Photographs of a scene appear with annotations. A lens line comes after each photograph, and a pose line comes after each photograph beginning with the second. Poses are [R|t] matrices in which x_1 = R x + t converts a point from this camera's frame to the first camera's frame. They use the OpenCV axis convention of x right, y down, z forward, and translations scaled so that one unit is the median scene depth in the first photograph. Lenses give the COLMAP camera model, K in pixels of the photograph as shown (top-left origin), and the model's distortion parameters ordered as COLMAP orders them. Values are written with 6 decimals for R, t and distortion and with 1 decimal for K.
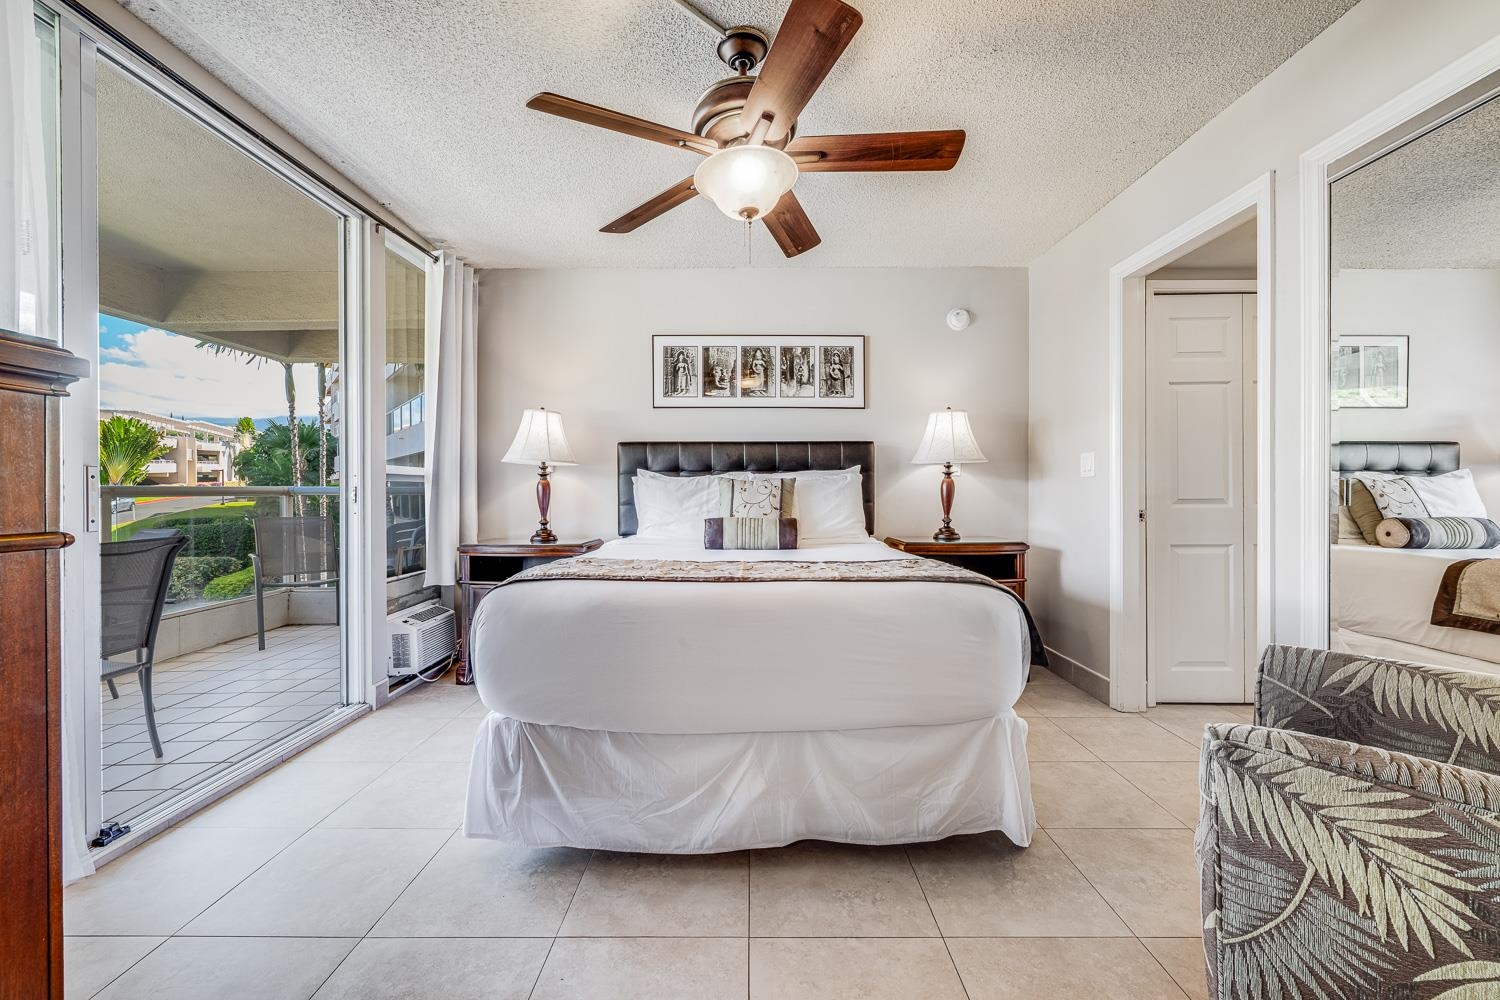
lens RADIAL K [[614.0, 0, 752.3], [0, 614.0, 496.4], [0, 0, 1]] dist [-0.000413, -0.000217]
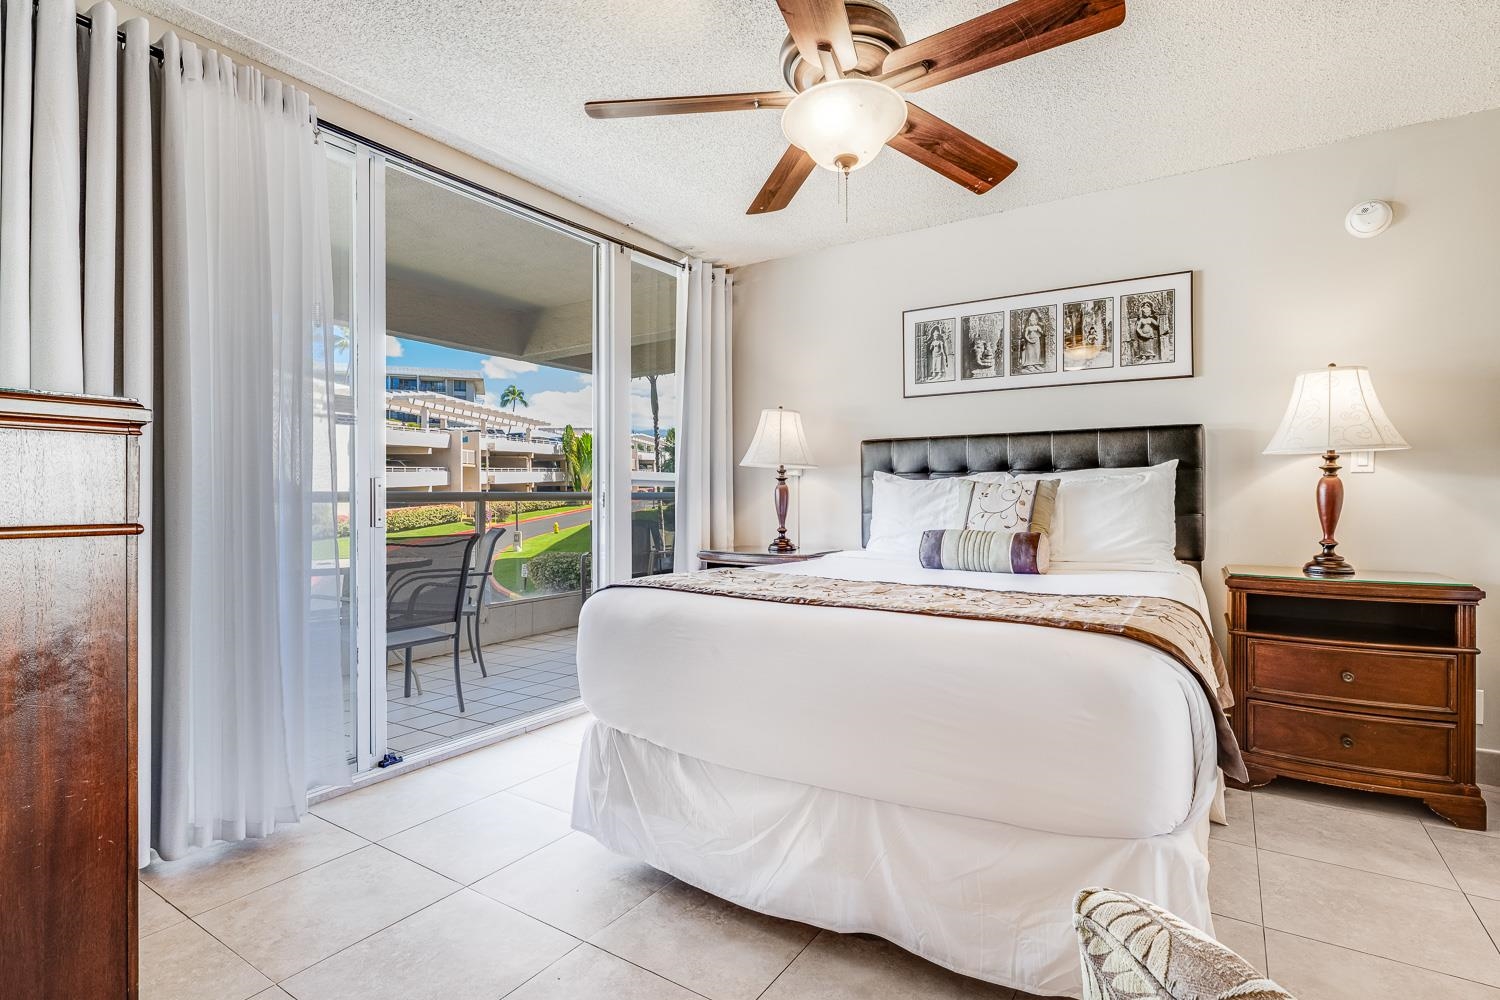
lens RADIAL K [[722.7, 0, 750.0], [0, 722.7, 500.0], [0, 0, 1]] dist [0.000055, -0.000081]
pose [[0.844572, 0.003169, -0.535433, 0.208122], [-0.005015, 0.999985, -0.001992, -0.001077], [0.535419, 0.004368, 0.844576, 0.055293]]
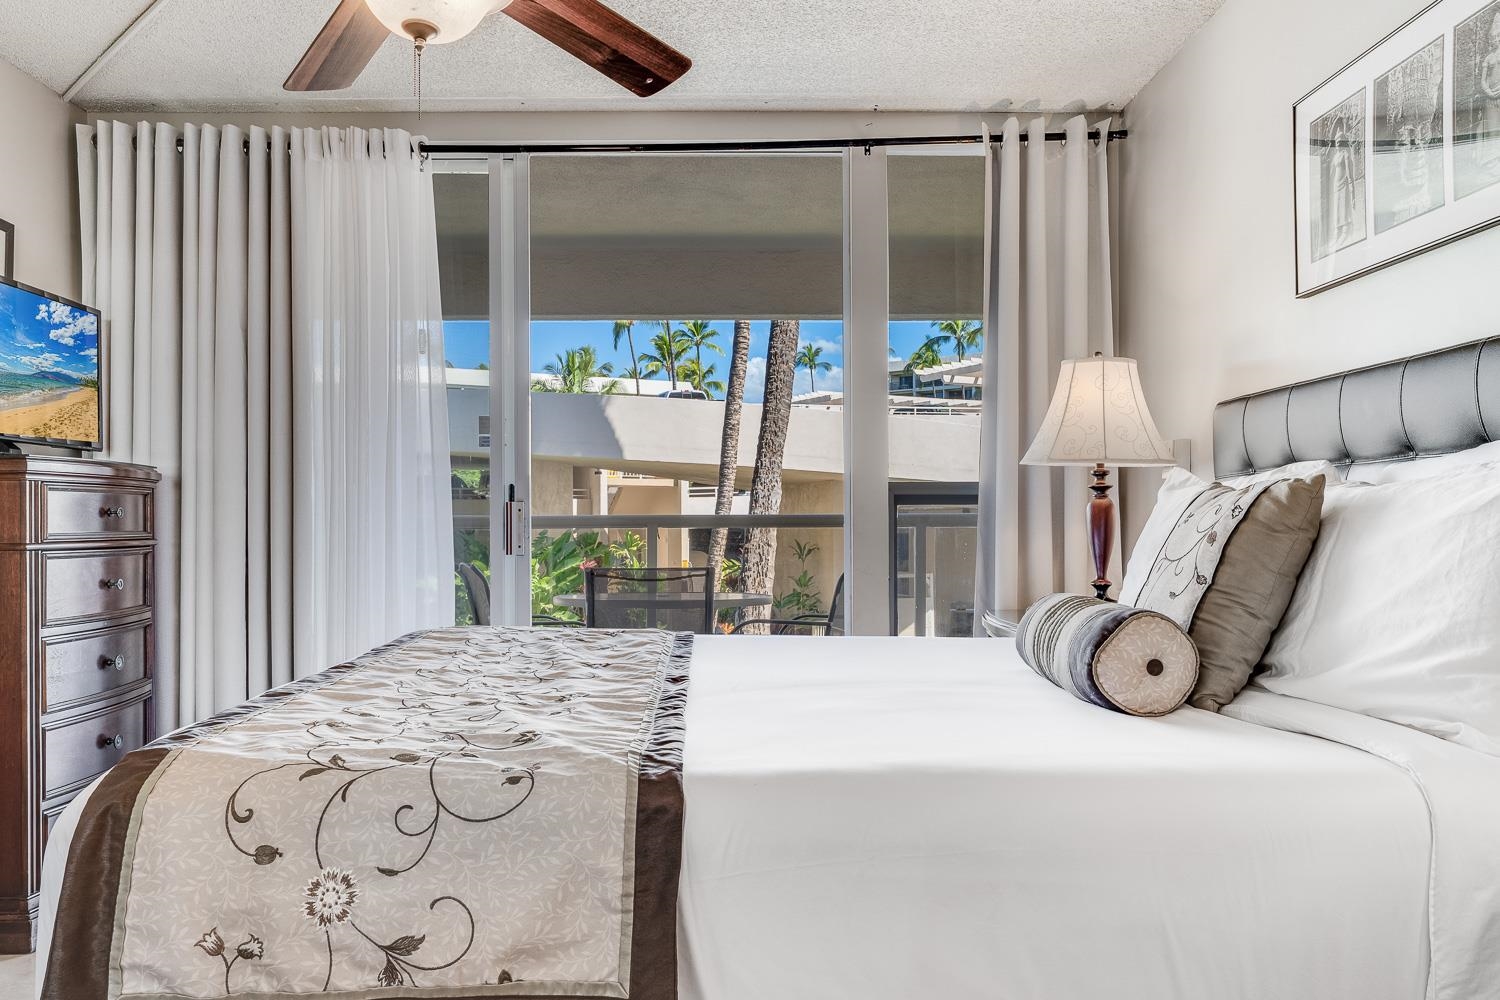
lens RADIAL K [[1082.8, 0, 737.6], [0, 1082.8, 520.6], [0, 0, 1]] dist [0.003186, 0.001400]
pose [[0.025382, -0.000605, -0.999678, 0.527658], [-0.001741, 0.999998, -0.000650, -0.008448], [0.999676, 0.001757, 0.025381, 0.695388]]
